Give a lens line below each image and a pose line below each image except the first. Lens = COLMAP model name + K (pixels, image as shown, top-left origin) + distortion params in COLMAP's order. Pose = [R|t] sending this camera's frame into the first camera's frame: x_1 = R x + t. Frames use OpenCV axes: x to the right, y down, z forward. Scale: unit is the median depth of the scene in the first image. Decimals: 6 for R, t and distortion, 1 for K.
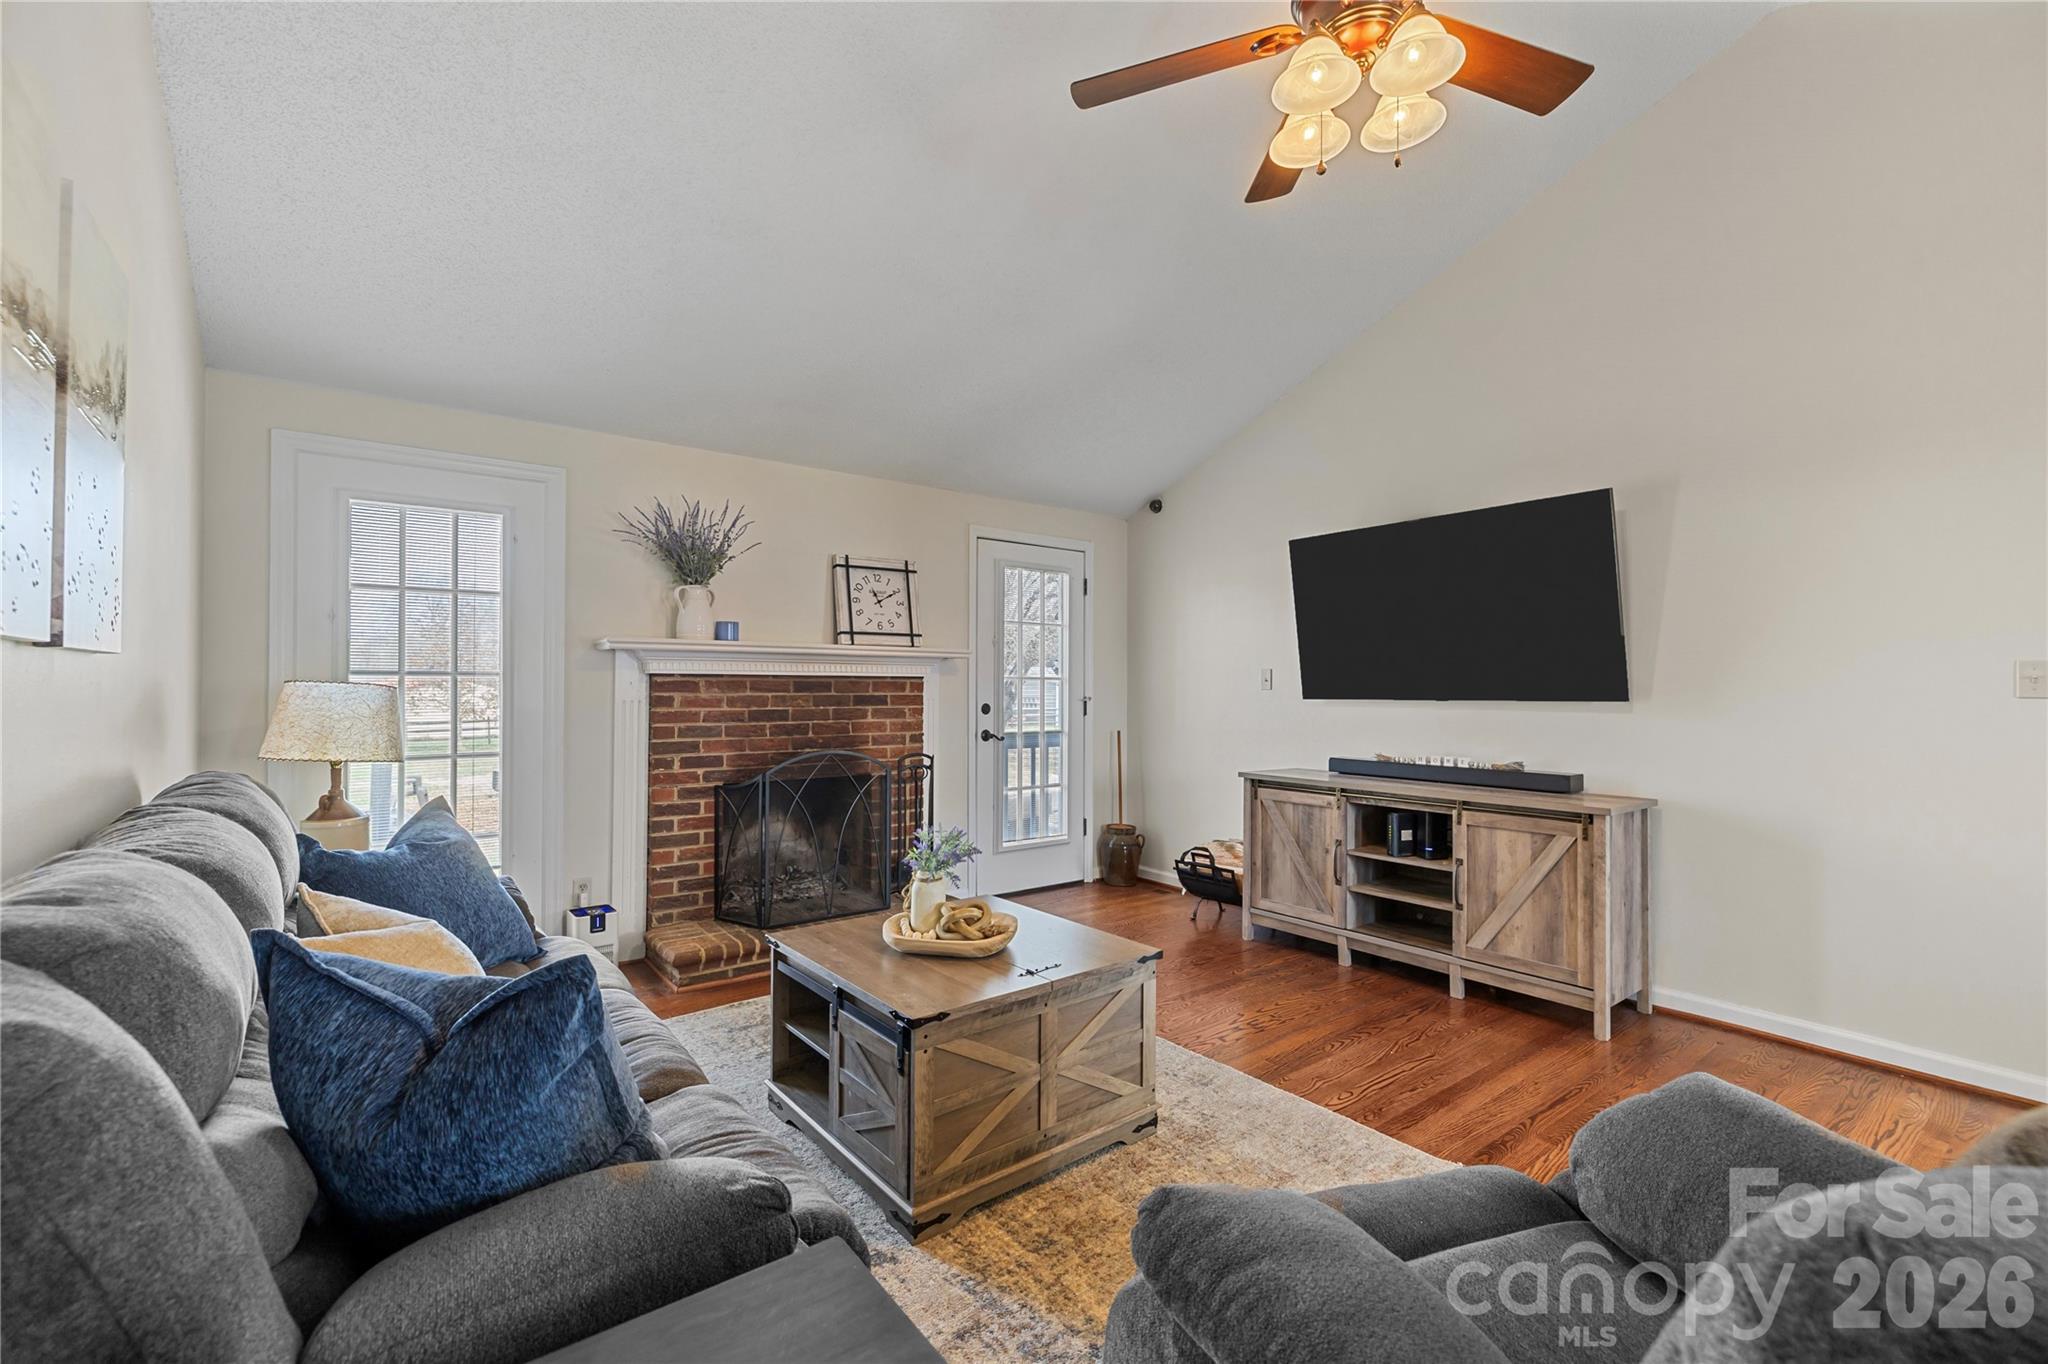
lens RADIAL K [[870.5, 0, 1022.9], [0, 870.5, 676.8], [0, 0, 1]] dist [-0.001353, 0.000076]
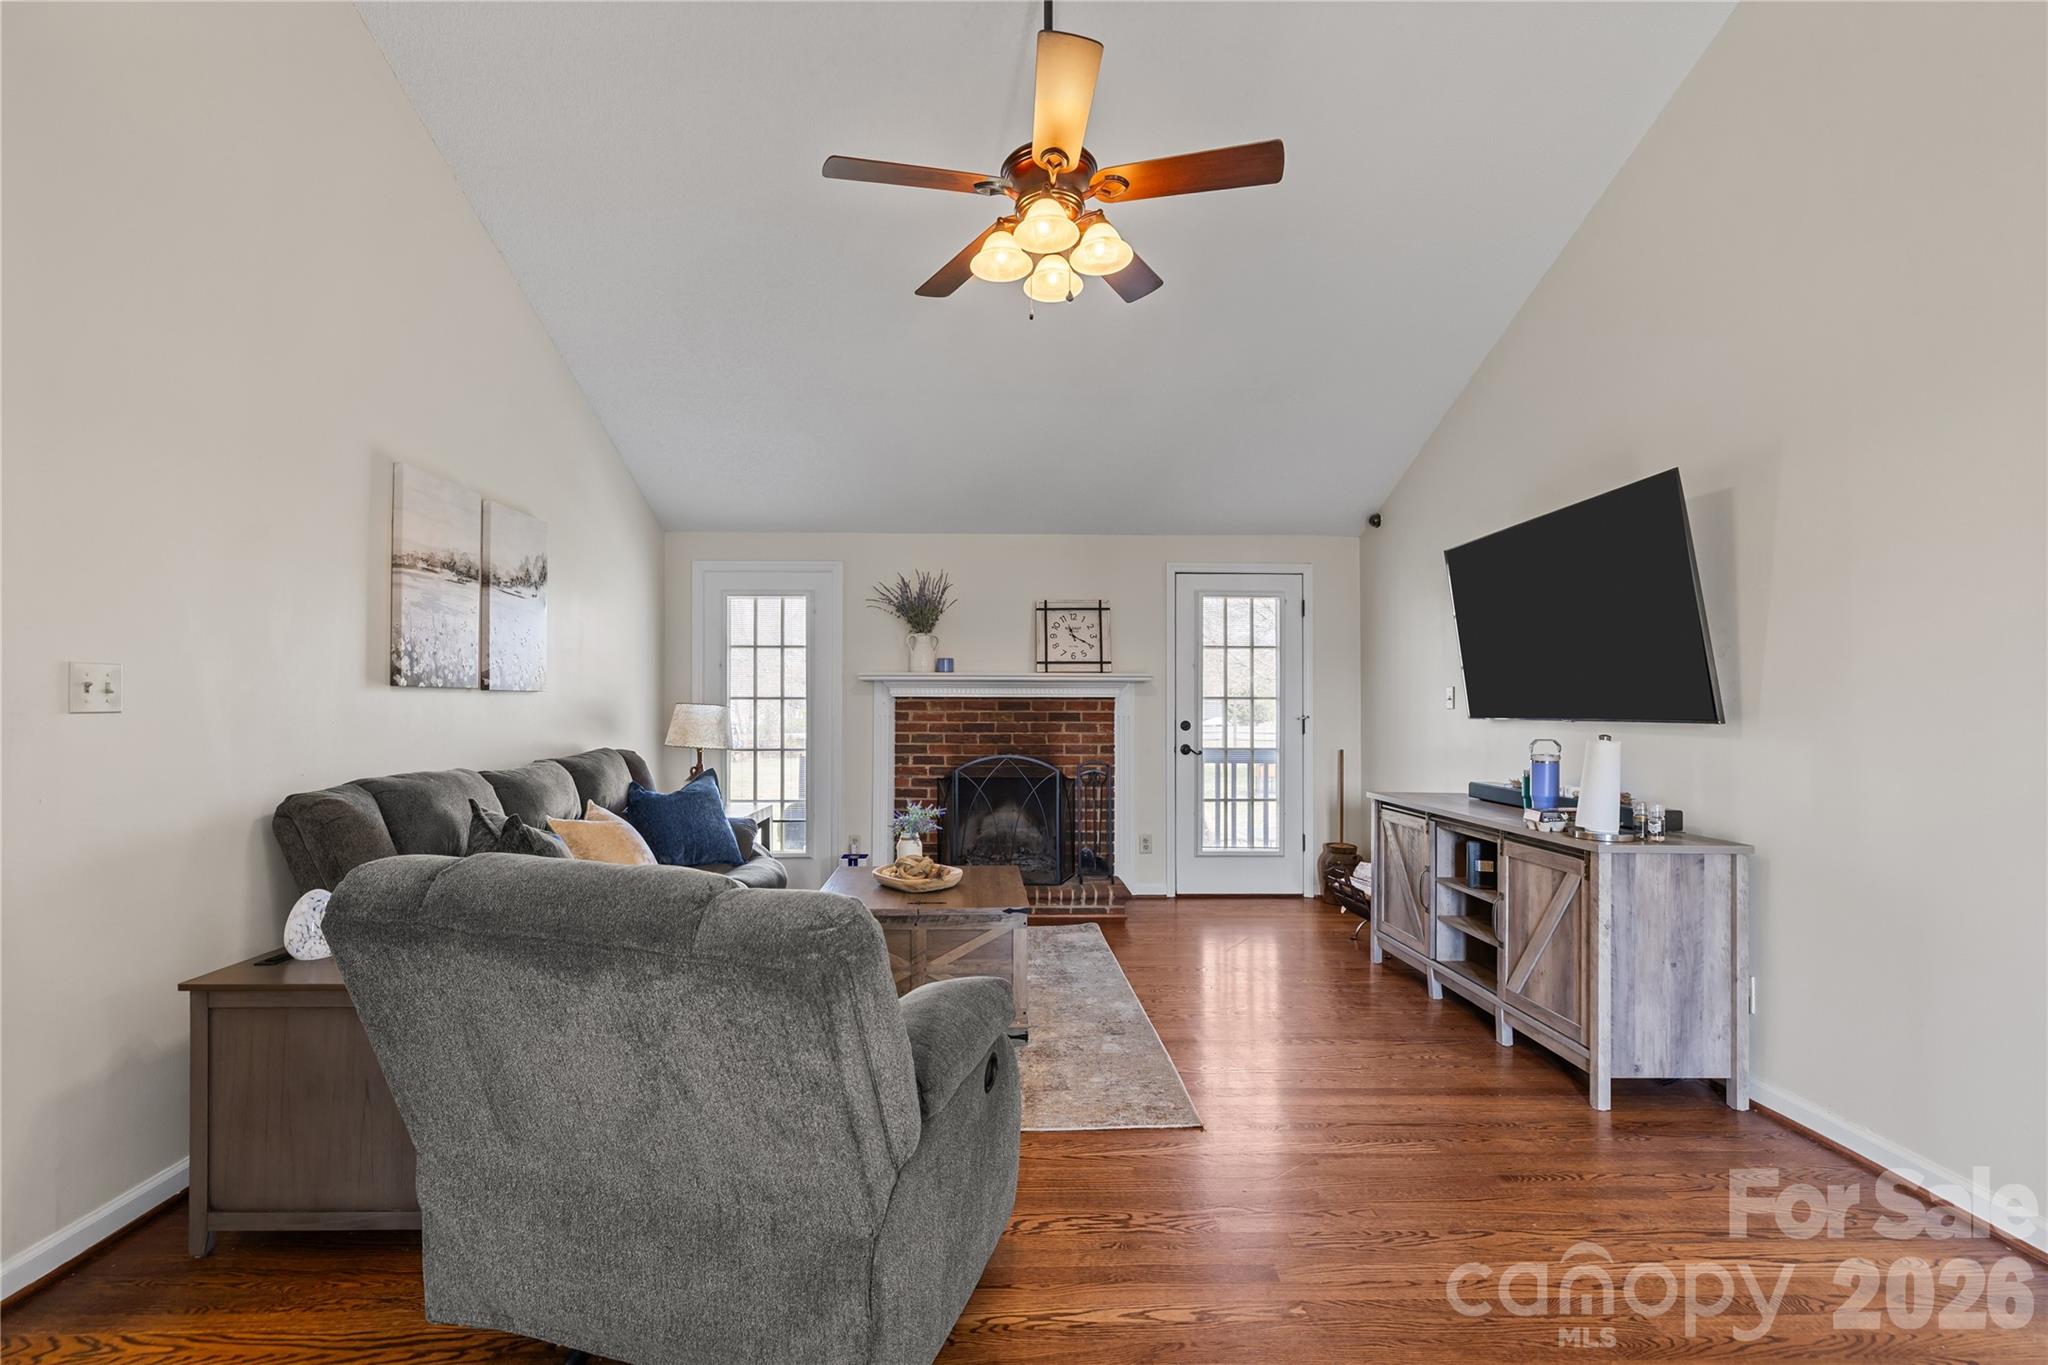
lens RADIAL K [[870.5, 0, 1007.6], [0, 870.5, 692.6], [0, 0, 1]] dist [-0.001353, 0.000076]
pose [[0.808298, -0.009222, -0.588701, 0.545292], [0.006844, 0.999957, -0.006268, -0.000410], [0.588733, 0.001038, 0.808327, -0.046344]]
